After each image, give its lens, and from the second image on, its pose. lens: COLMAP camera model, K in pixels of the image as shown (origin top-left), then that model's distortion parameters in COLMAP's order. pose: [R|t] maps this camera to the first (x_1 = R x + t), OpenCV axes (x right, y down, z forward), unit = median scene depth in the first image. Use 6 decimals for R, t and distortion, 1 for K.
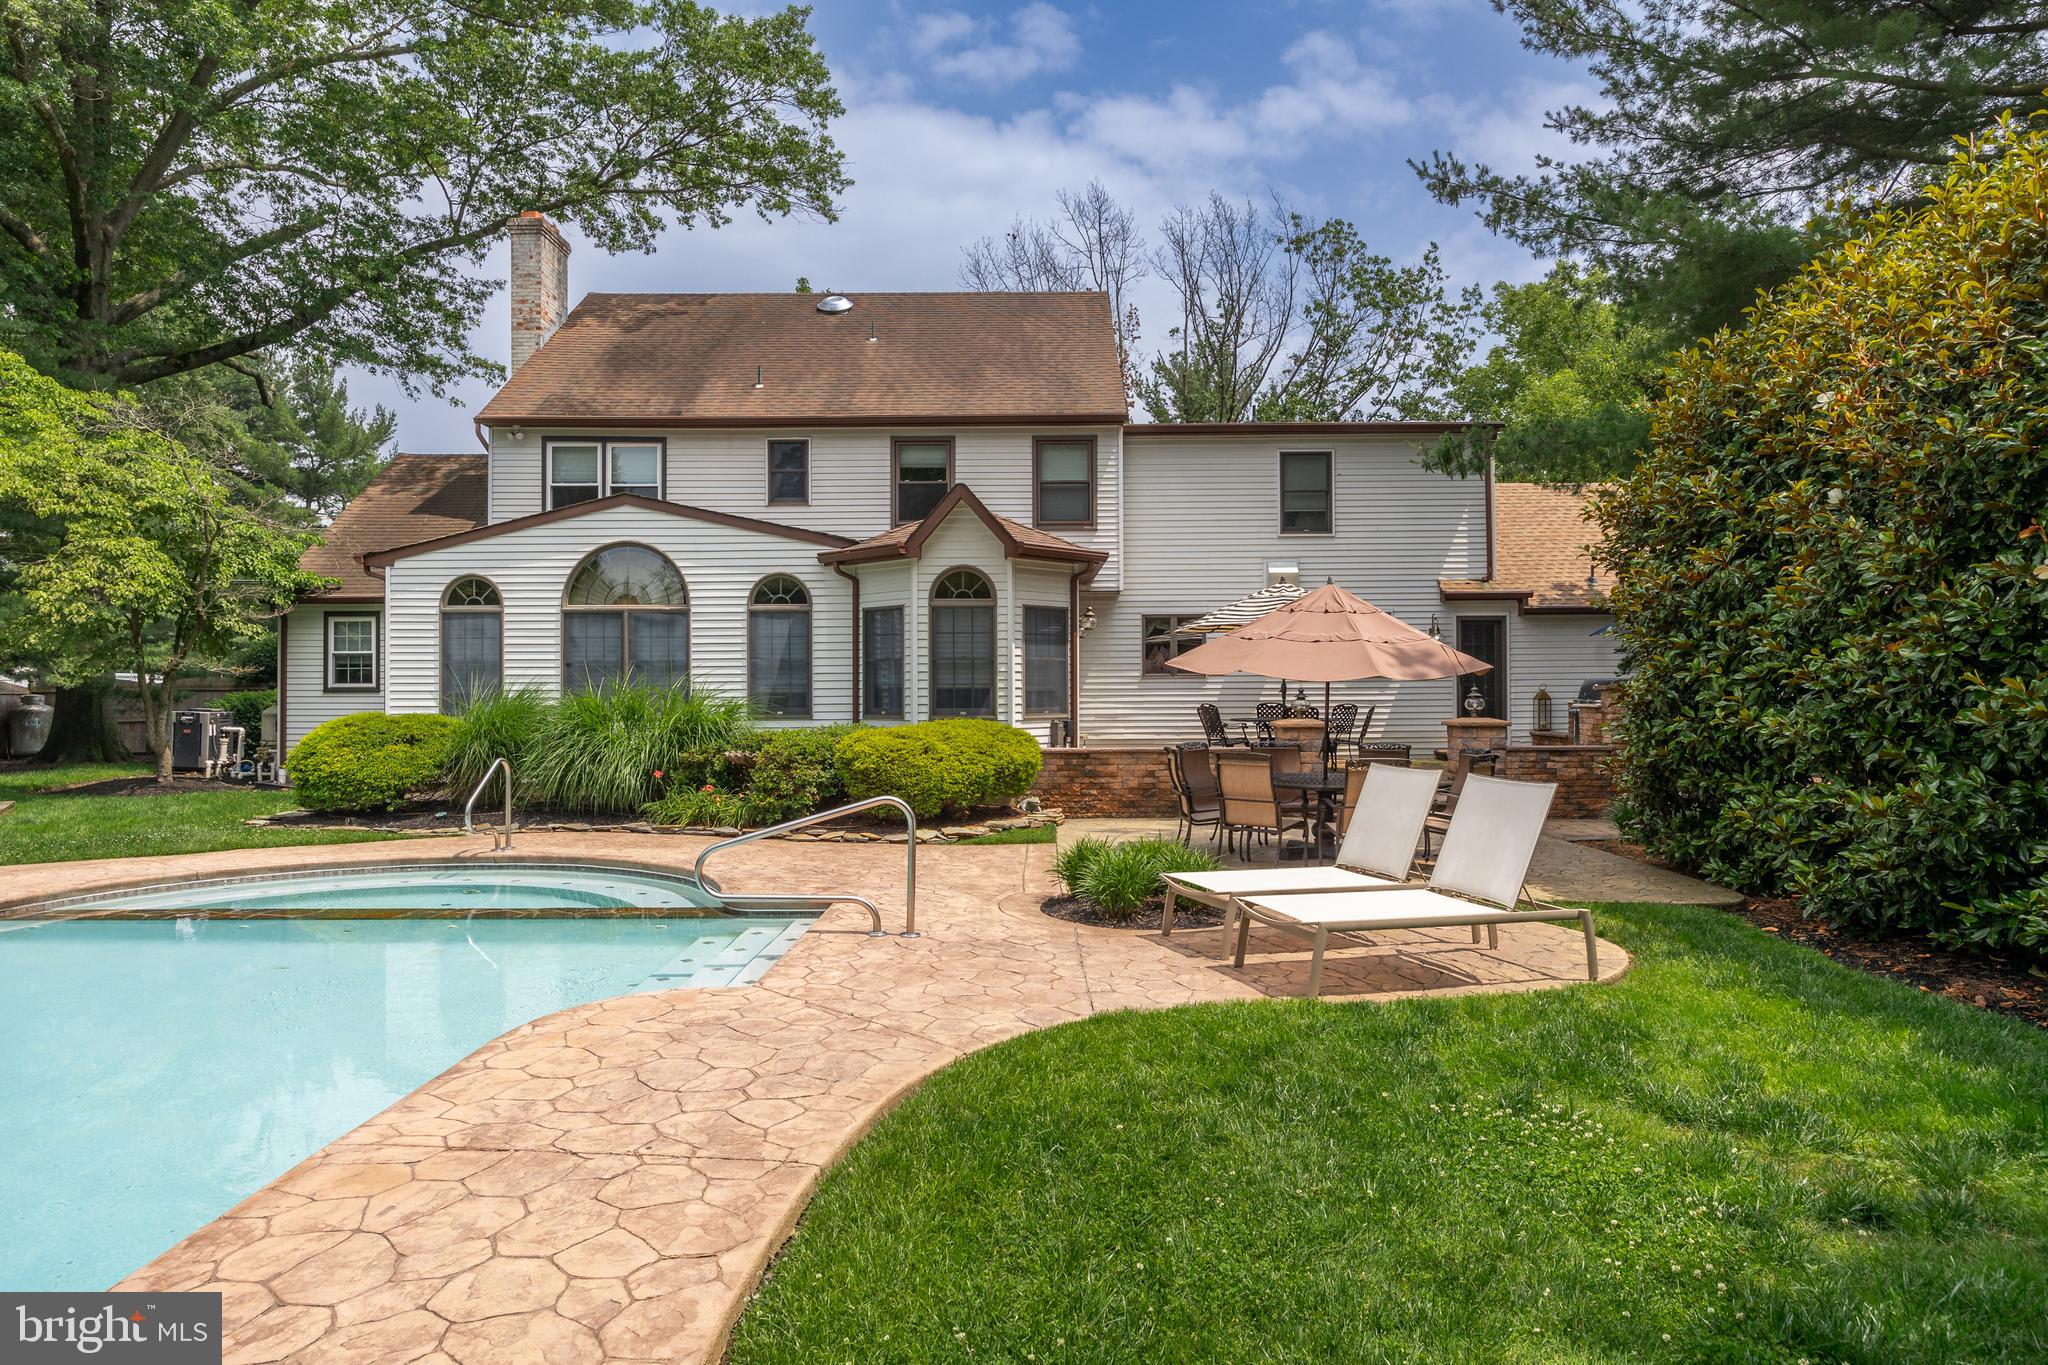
lens RADIAL K [[1226.9, 0, 1054.8], [0, 1226.9, 671.6], [0, 0, 1]] dist [-0.009367, 0.004508]
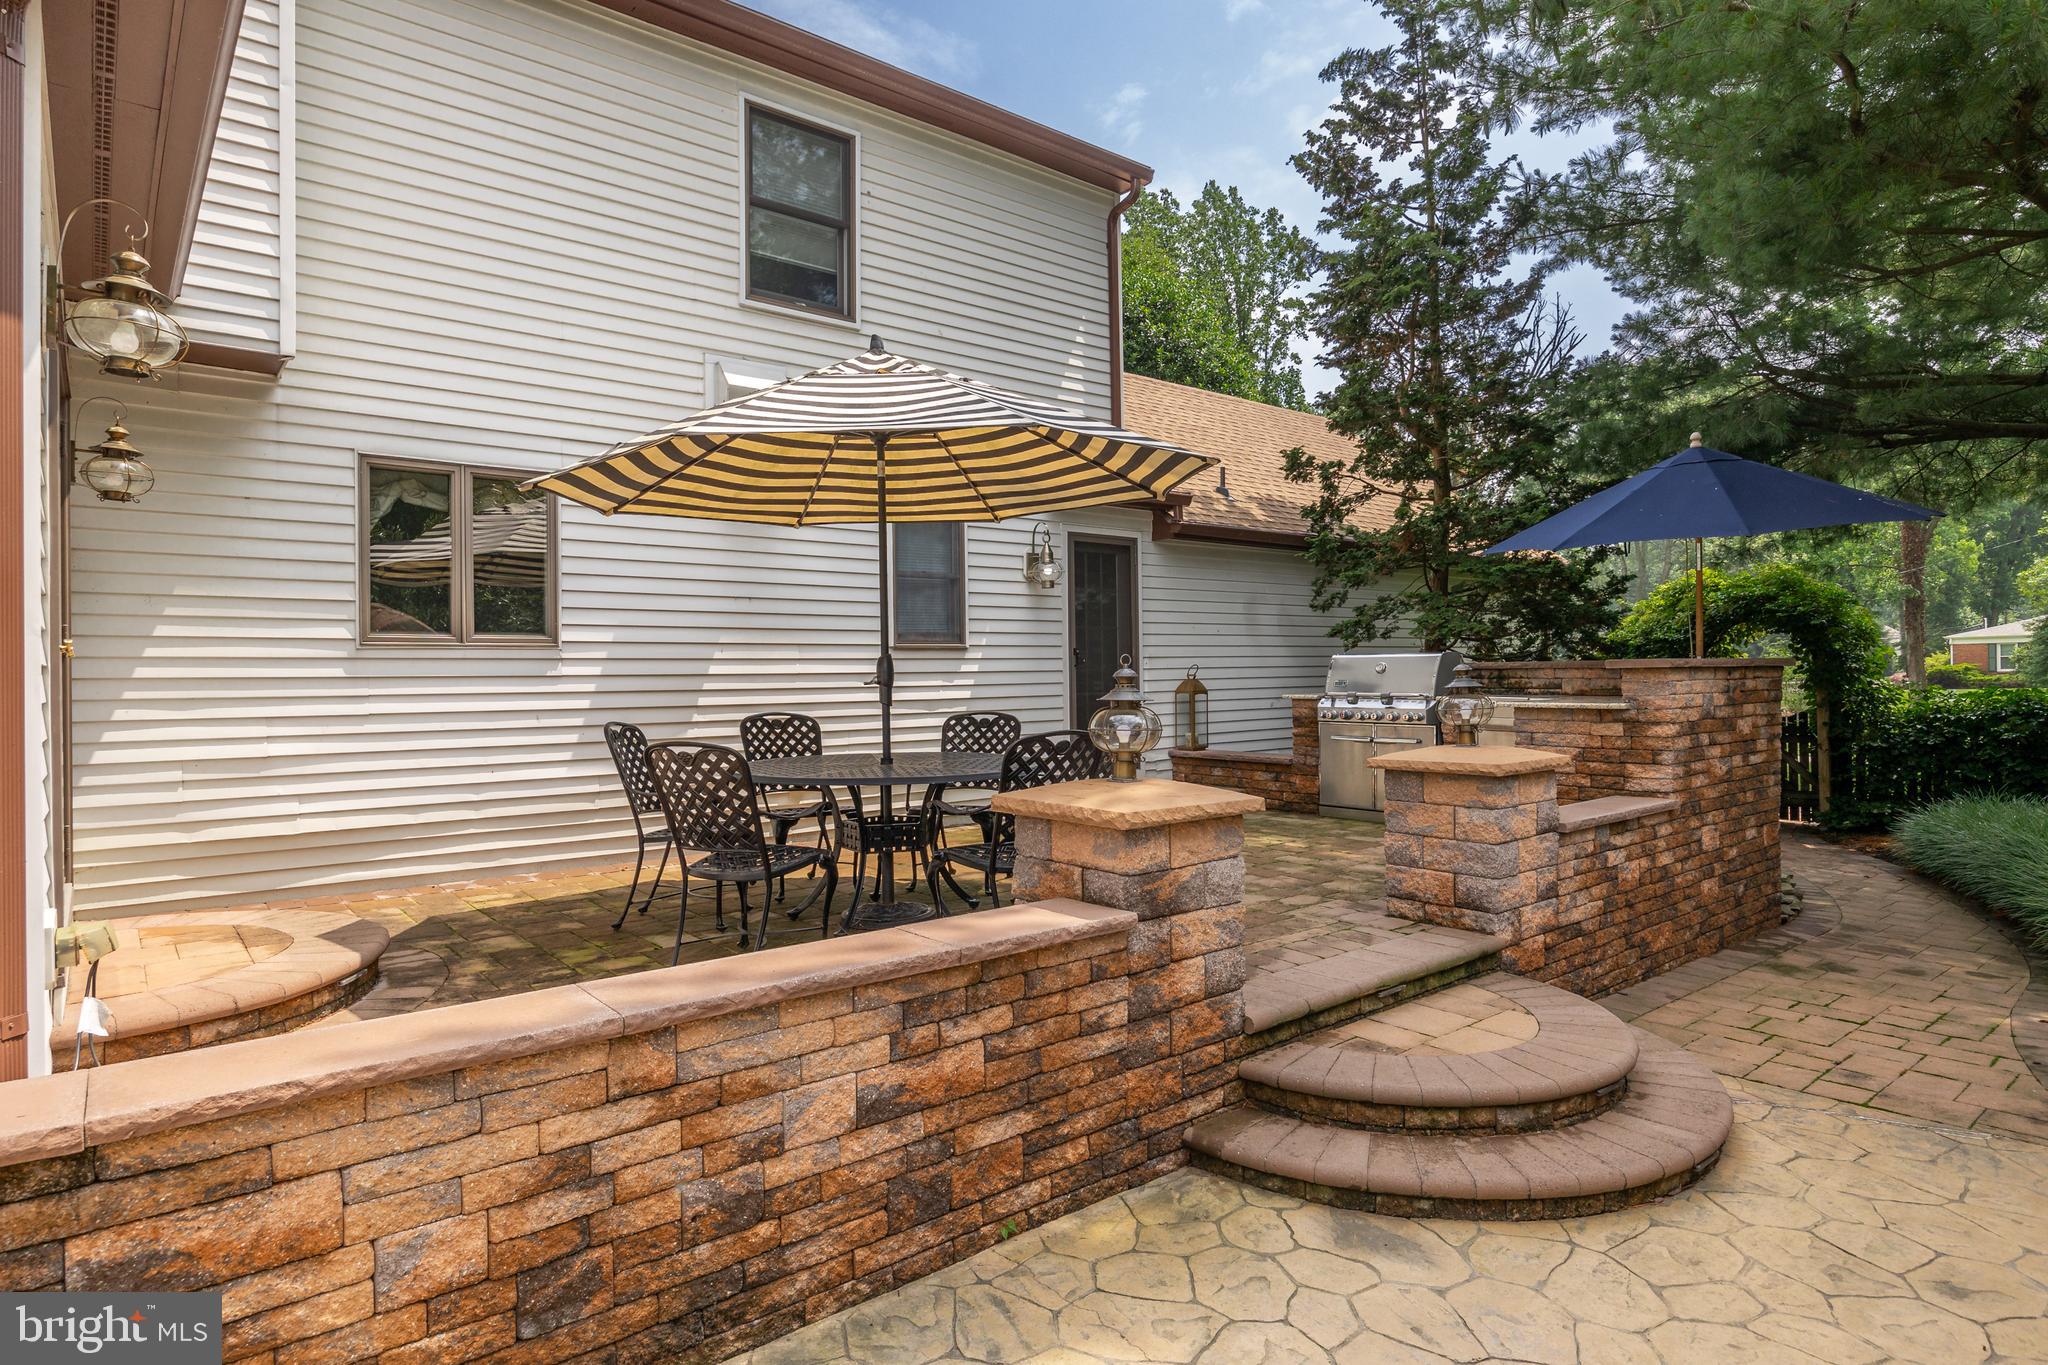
lens RADIAL K [[1106.0, 0, 1026.2], [0, 1106.0, 673.5], [0, 0, 1]] dist [0.000967, -0.002091]
pose [[0.780352, -0.003901, 0.625328, 0.027197], [-0.001455, 0.999967, 0.008054, 0.011105], [-0.625339, -0.007195, 0.780320, 0.715080]]
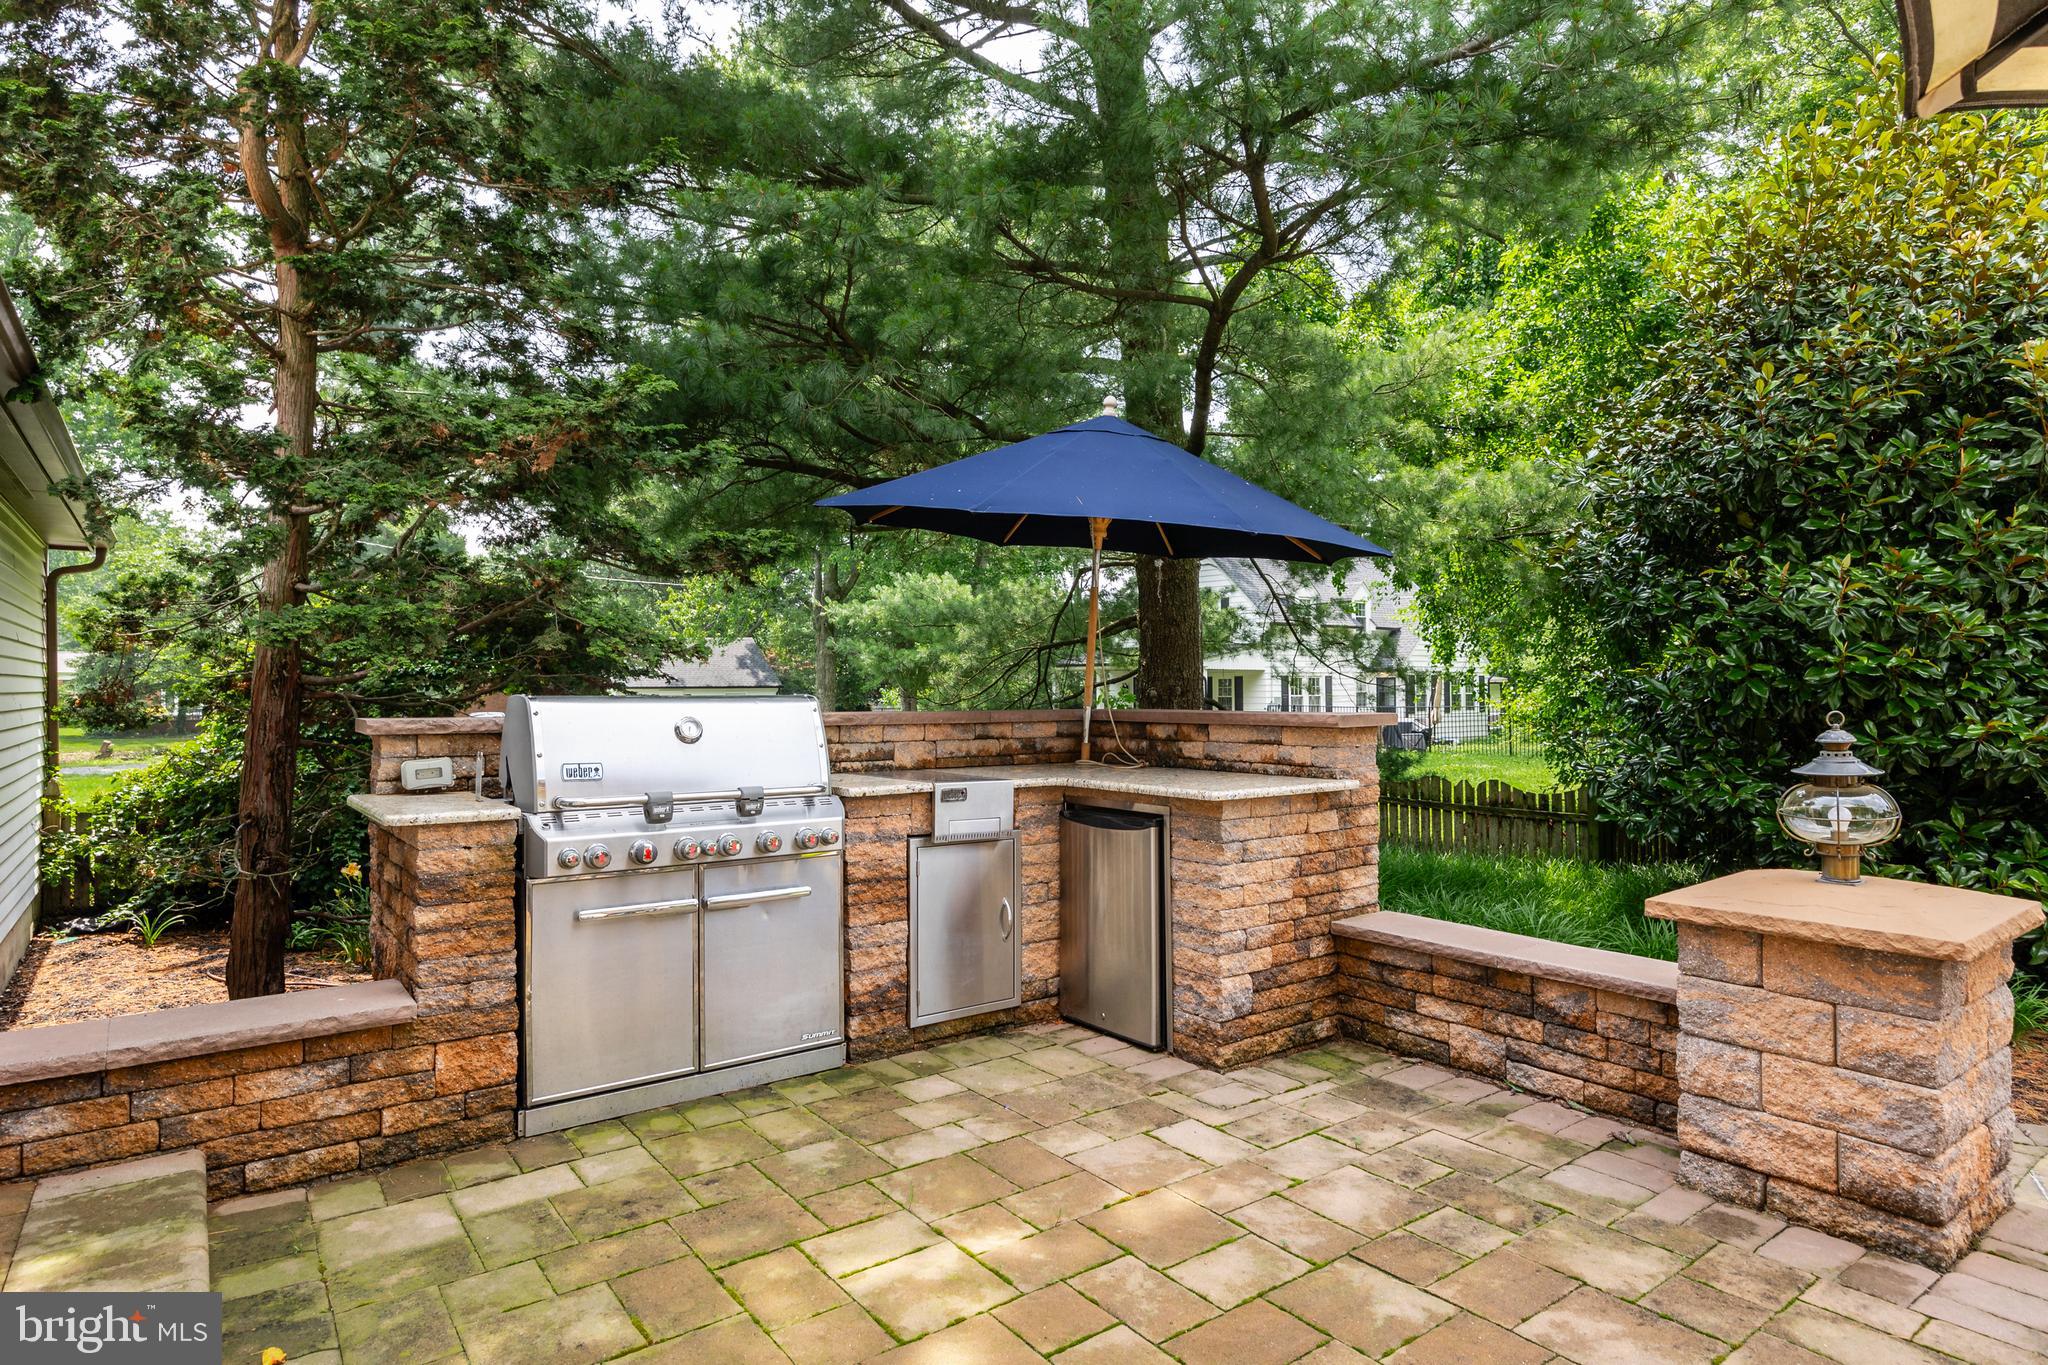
lens RADIAL K [[1106.0, 0, 1016.4], [0, 1106.0, 689.0], [0, 0, 1]] dist [0.000967, -0.002091]
pose [[-0.593489, 0.011554, 0.804759, 0.240787], [-0.003430, 0.999852, -0.016885, 0.008061], [-0.804835, -0.012781, -0.593362, 1.055769]]
